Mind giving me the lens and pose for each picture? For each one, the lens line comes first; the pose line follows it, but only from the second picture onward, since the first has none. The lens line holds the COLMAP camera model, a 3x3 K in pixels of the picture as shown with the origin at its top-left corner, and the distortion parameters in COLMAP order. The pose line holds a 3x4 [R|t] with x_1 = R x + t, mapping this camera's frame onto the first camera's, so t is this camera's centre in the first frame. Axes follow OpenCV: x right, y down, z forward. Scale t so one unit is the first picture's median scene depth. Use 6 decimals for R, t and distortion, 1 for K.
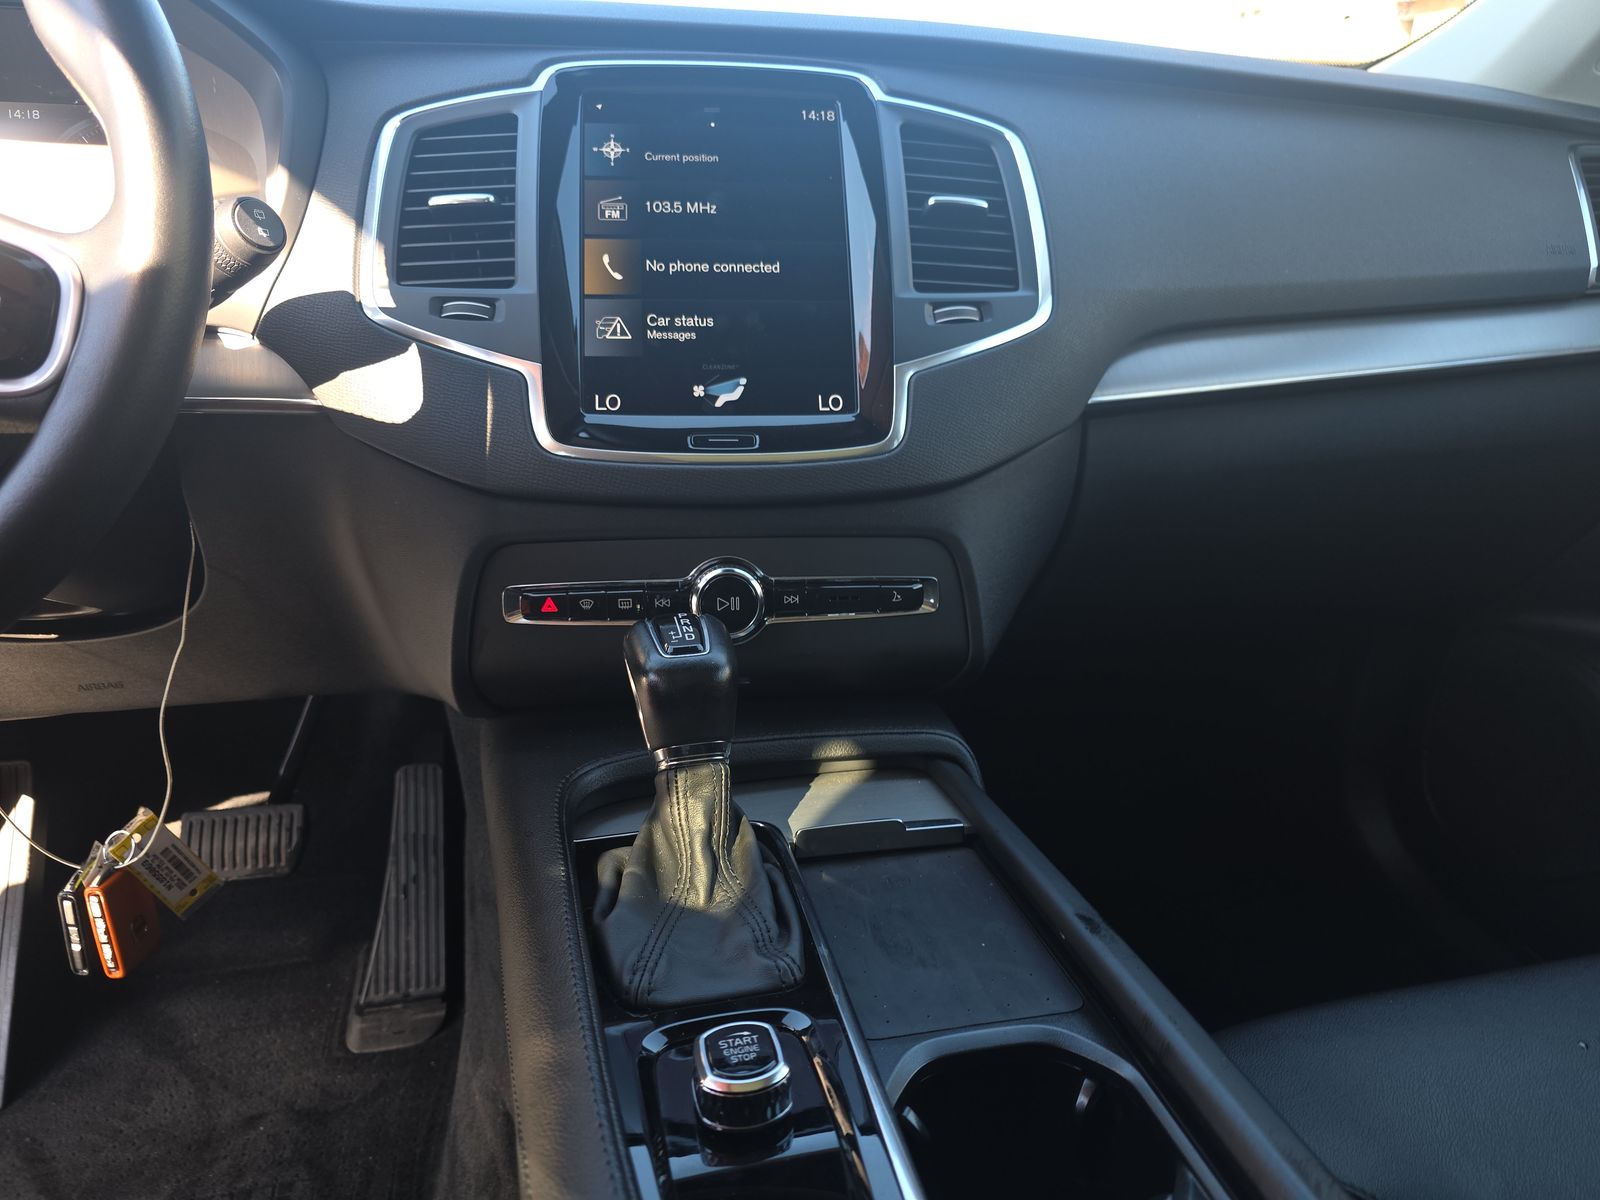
lens RADIAL K [[1071.9, 0, 802.2], [0, 1071.9, 599.7], [0, 0, 1]] dist [0.011249, -0.000105]
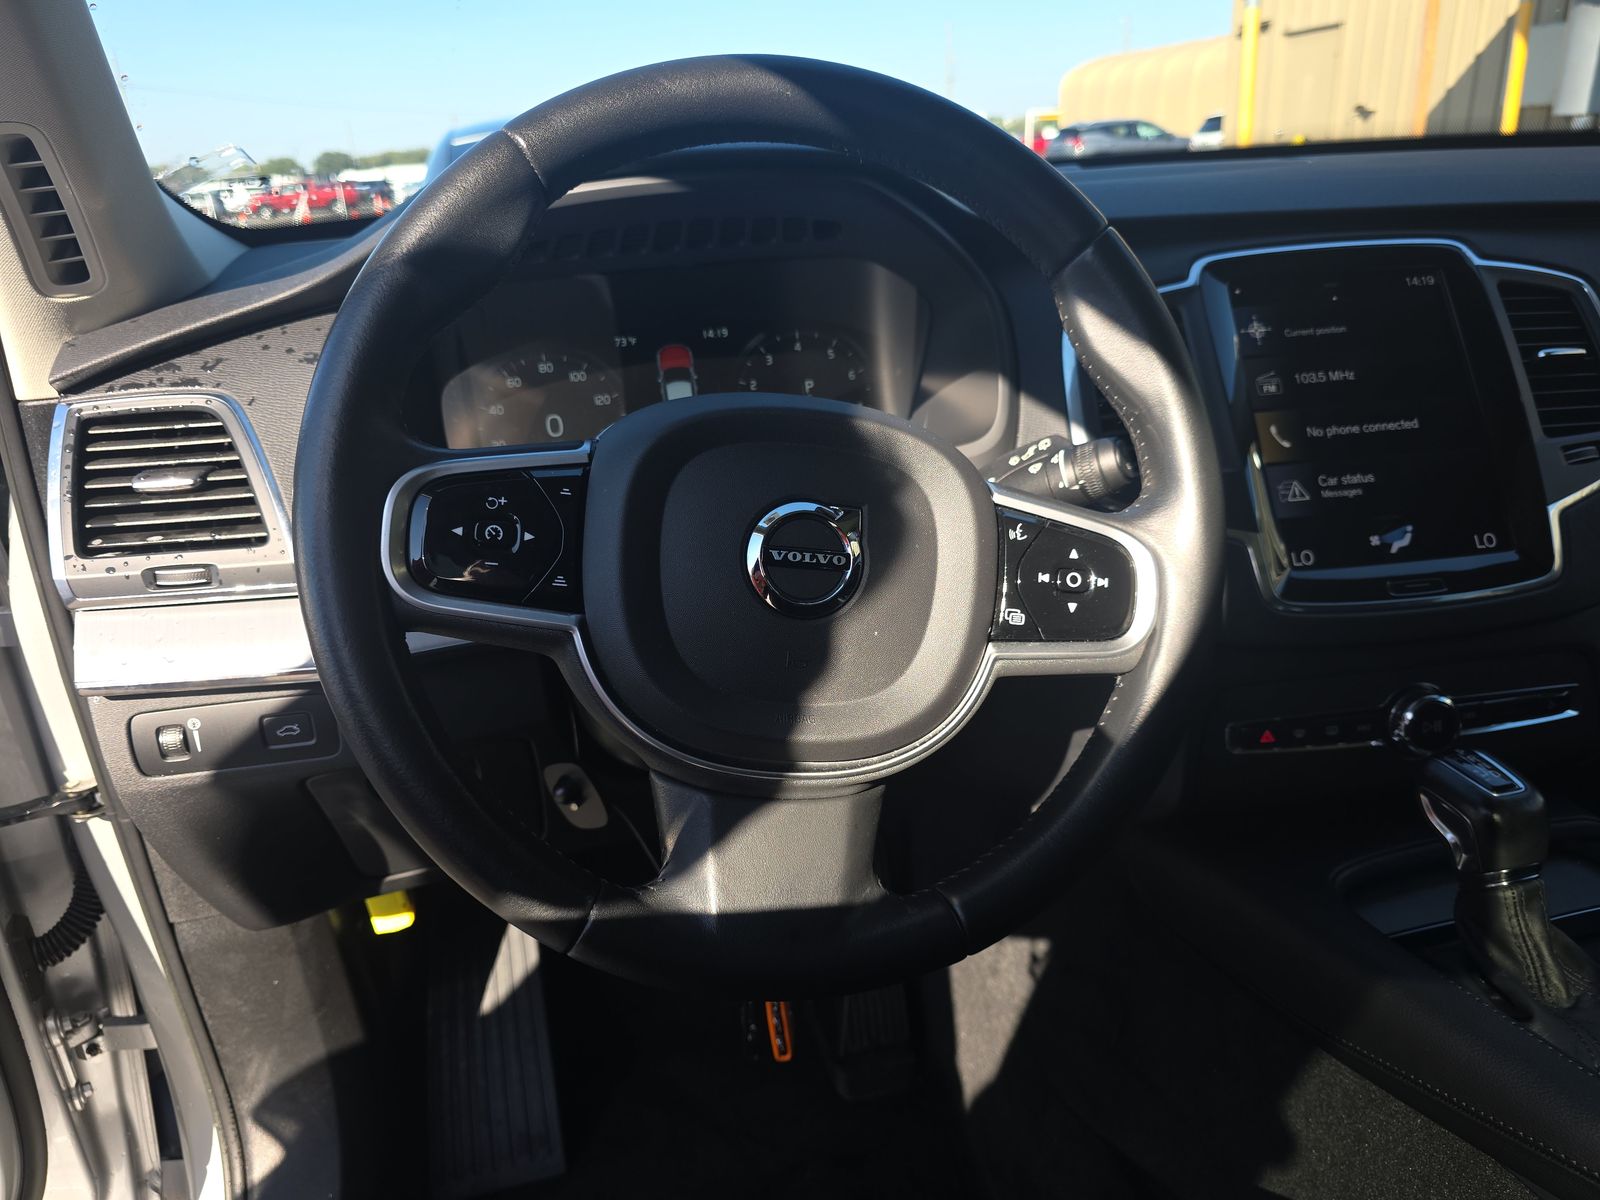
lens RADIAL K [[1071.9, 0, 798.1], [0, 1071.9, 604.6], [0, 0, 1]] dist [0.011249, -0.000105]
pose [[0.996042, -0.085799, 0.023228, -0.731217], [0.084936, 0.995740, 0.035894, -0.214811], [-0.026209, -0.033779, 0.999086, -0.143721]]
